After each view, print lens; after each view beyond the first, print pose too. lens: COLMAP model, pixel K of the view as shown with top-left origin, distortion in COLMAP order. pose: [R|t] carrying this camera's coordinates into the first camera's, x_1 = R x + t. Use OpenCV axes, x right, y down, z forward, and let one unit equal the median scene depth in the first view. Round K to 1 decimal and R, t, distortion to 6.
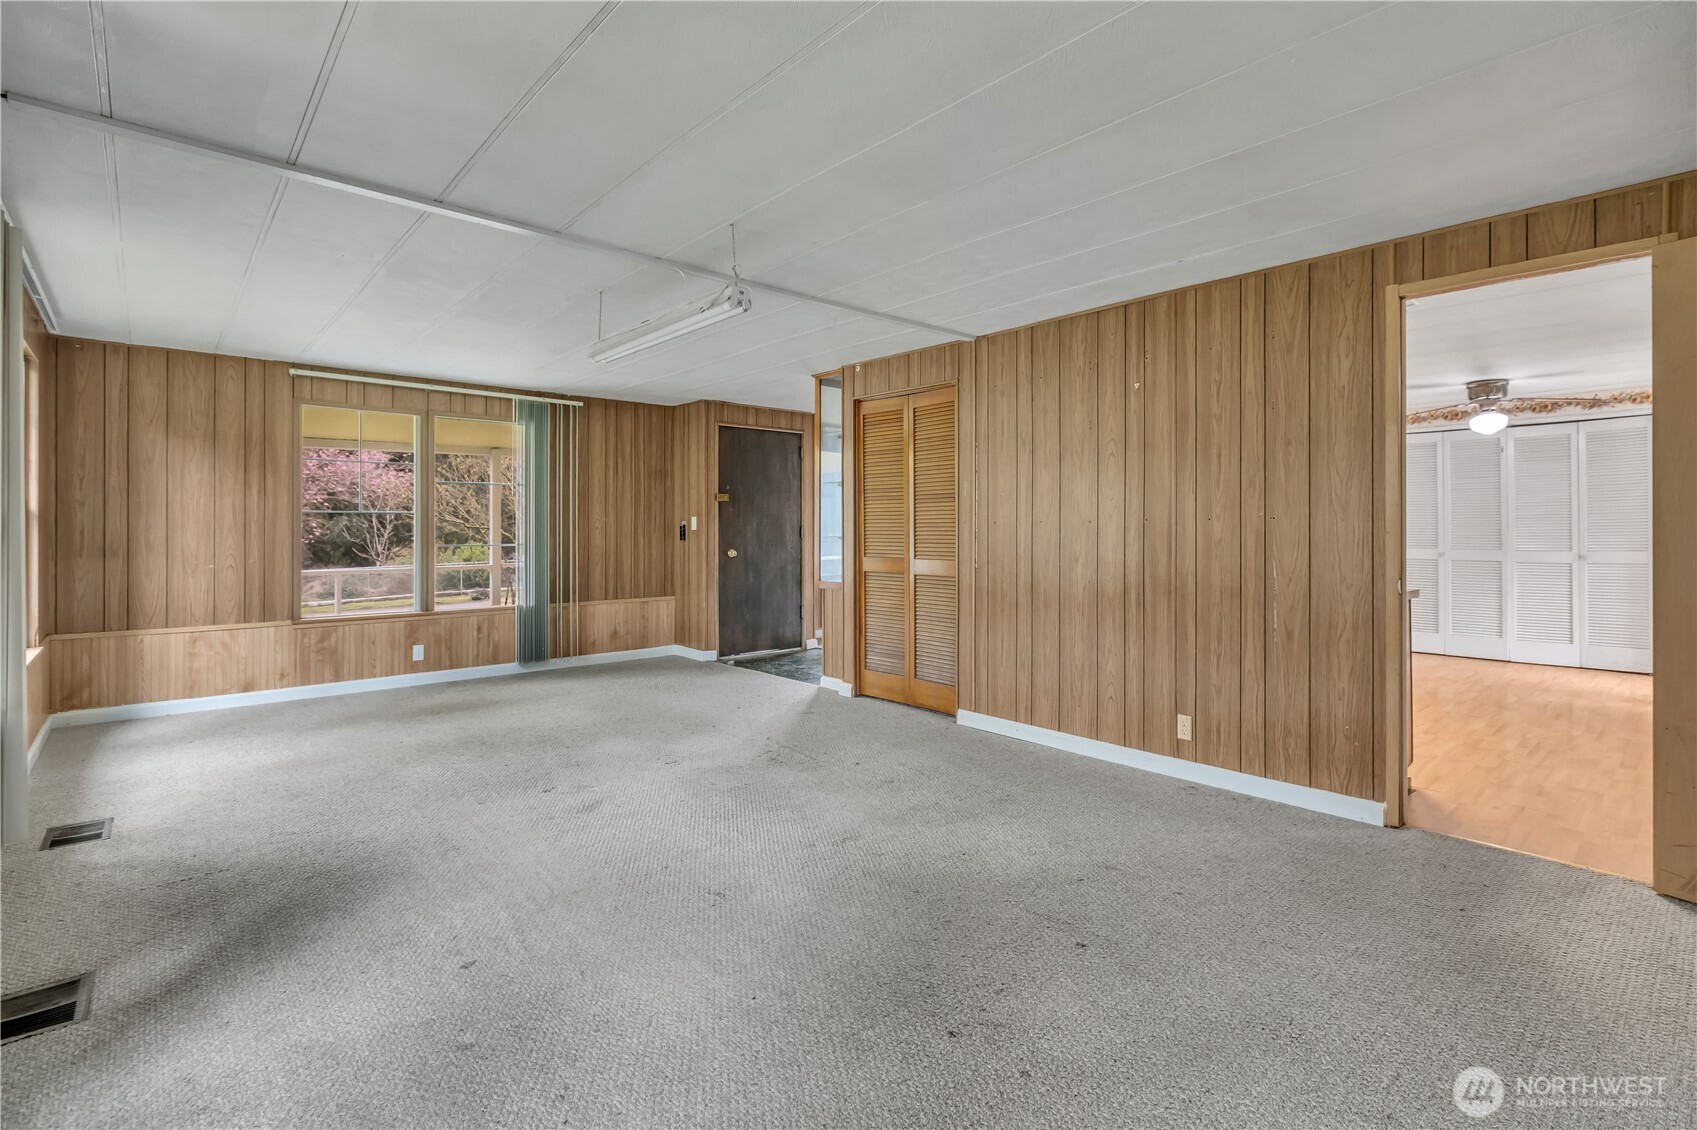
lens RADIAL K [[776.0, 0, 847.3], [0, 776.0, 530.1], [0, 0, 1]] dist [0.001660, -0.001076]
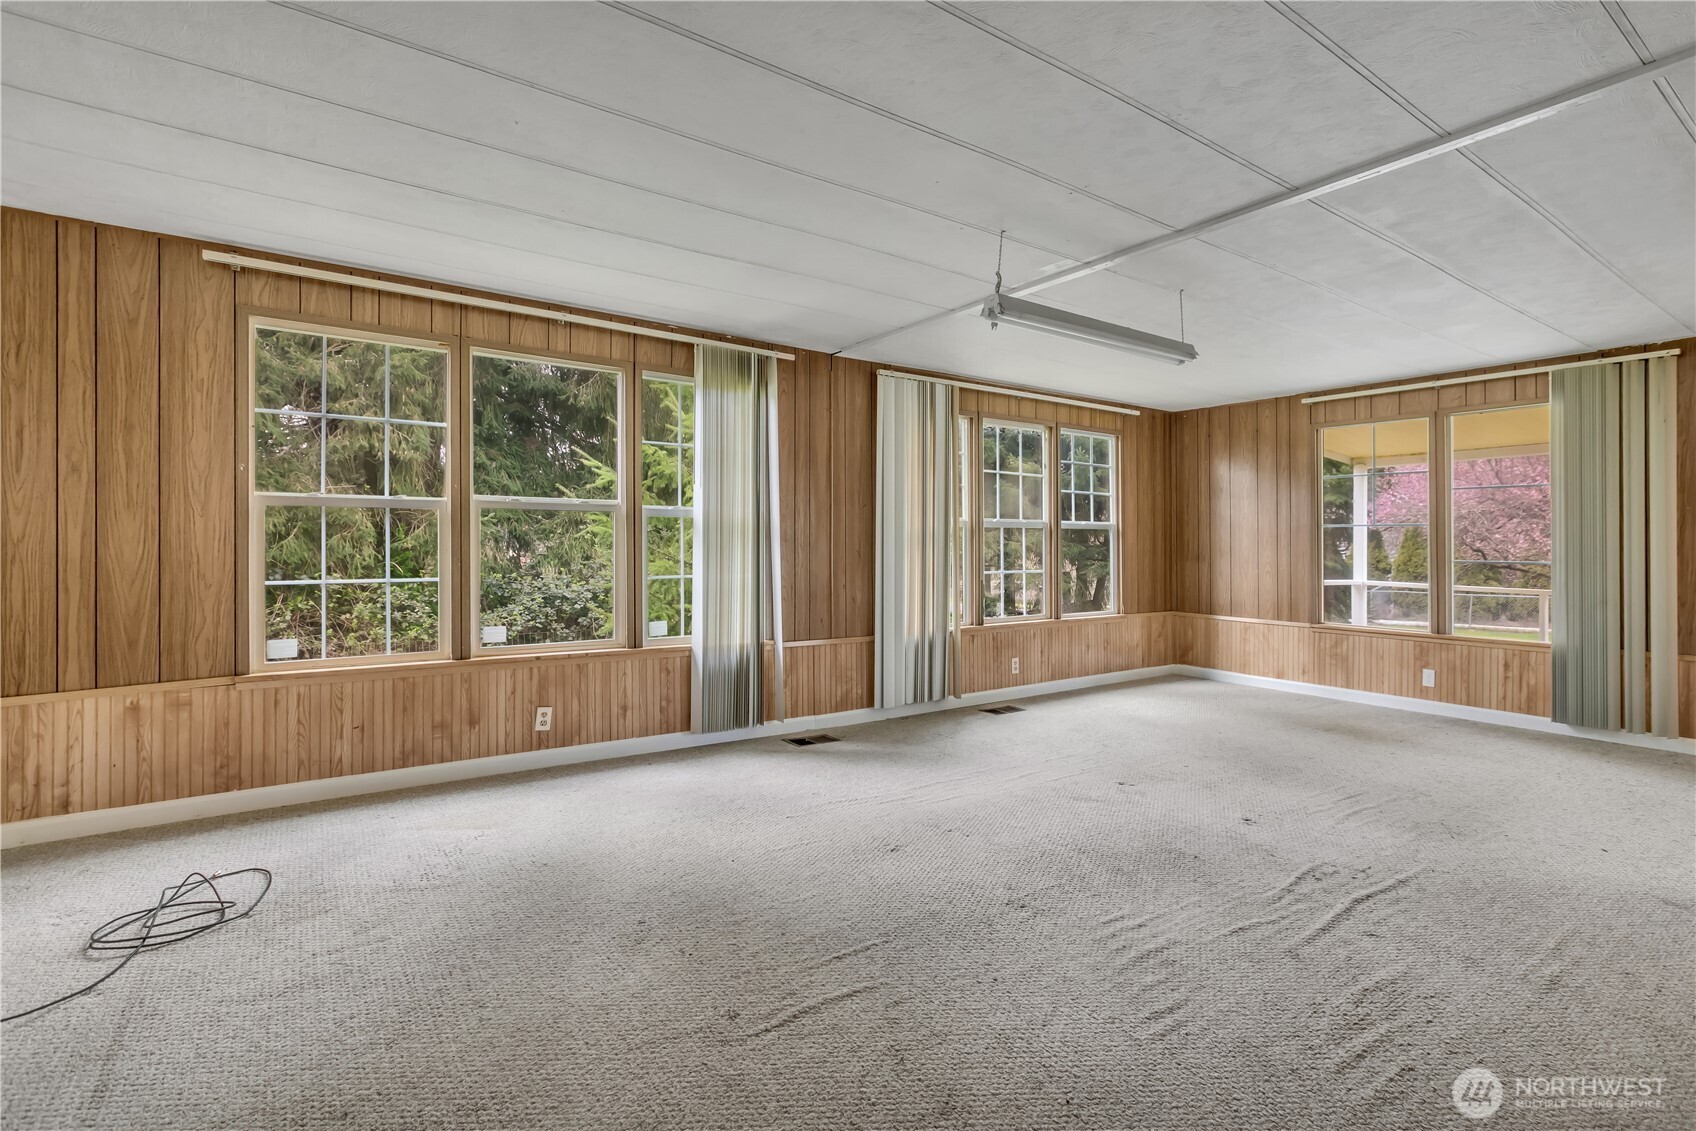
lens RADIAL K [[775.5, 0, 878.1], [0, 775.5, 542.4], [0, 0, 1]] dist [0.001660, -0.001076]
pose [[-0.072672, 0.002495, -0.997353, 0.436802], [-0.007982, 0.999963, 0.003083, 0.001529], [0.997324, 0.008185, -0.072650, 0.459431]]
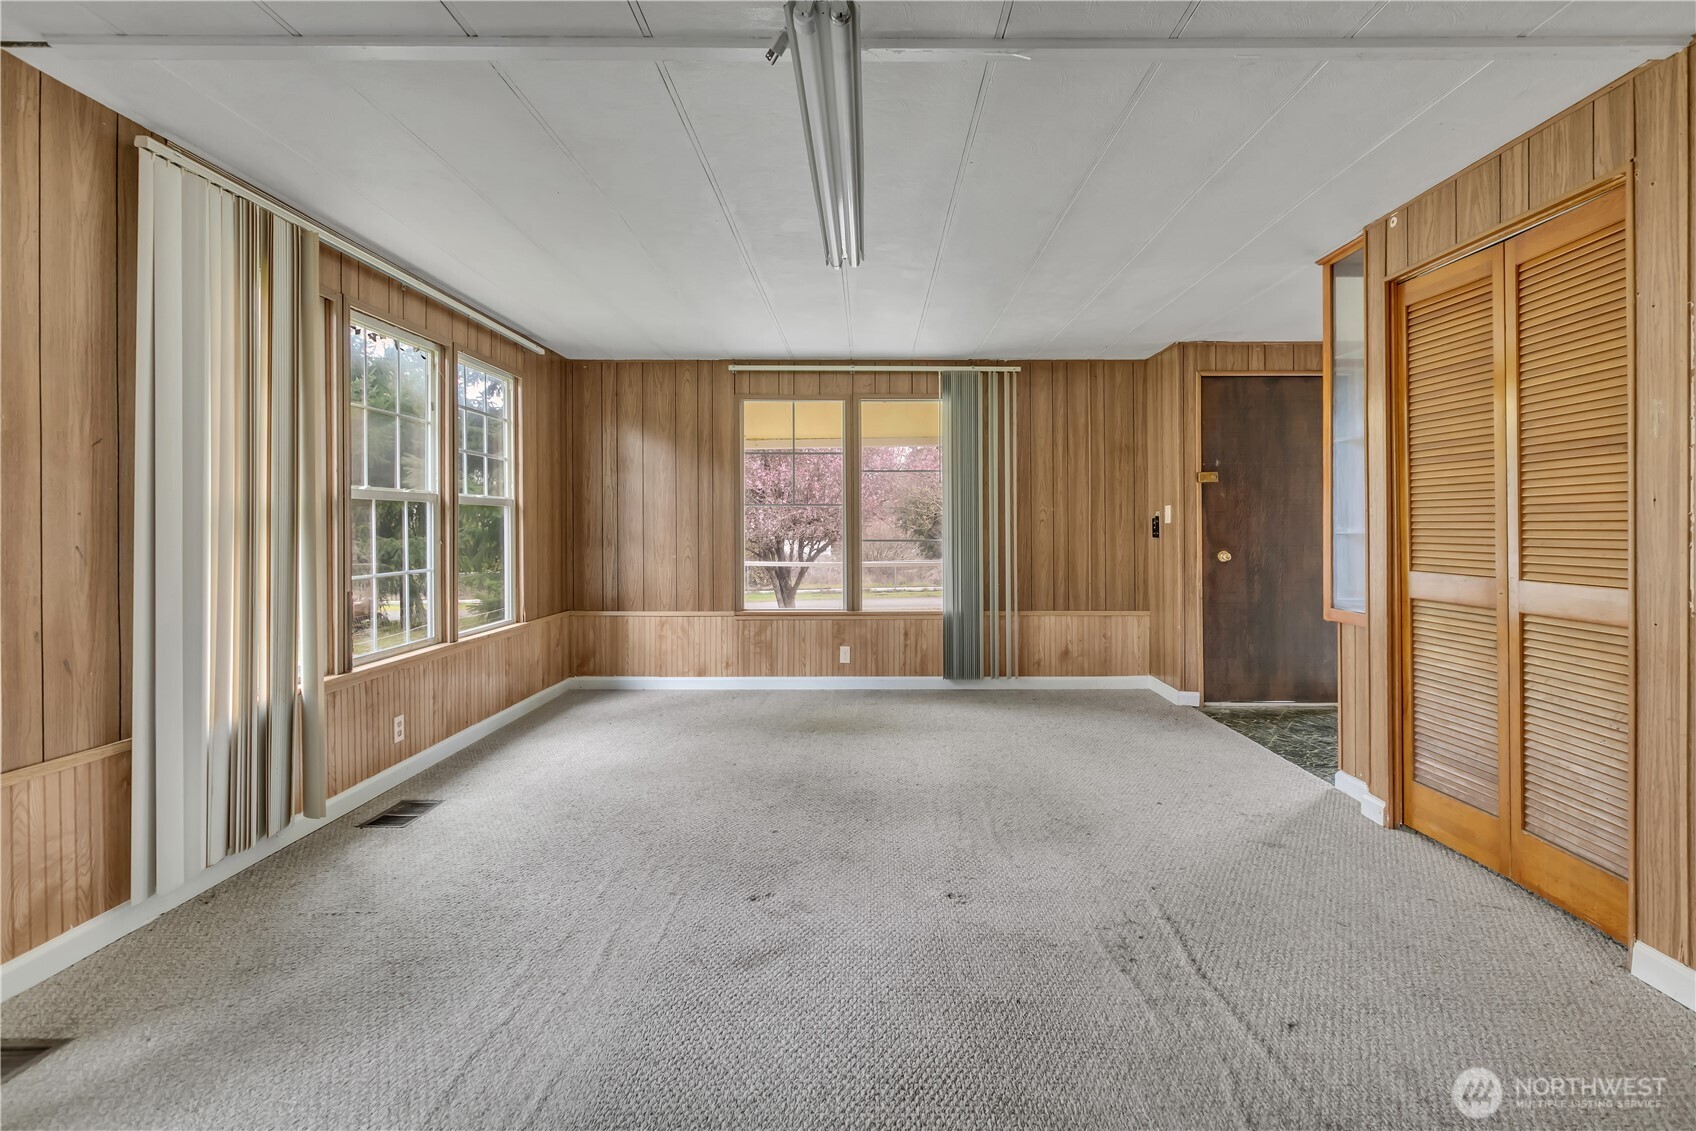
lens RADIAL K [[775.5, 0, 866.6], [0, 775.5, 524.1], [0, 0, 1]] dist [0.001660, -0.001076]
pose [[0.757200, -0.001142, -0.653182, 0.084571], [-0.000691, 0.999997, -0.002550, 0.003663], [0.653183, 0.002382, 0.757197, 0.337094]]
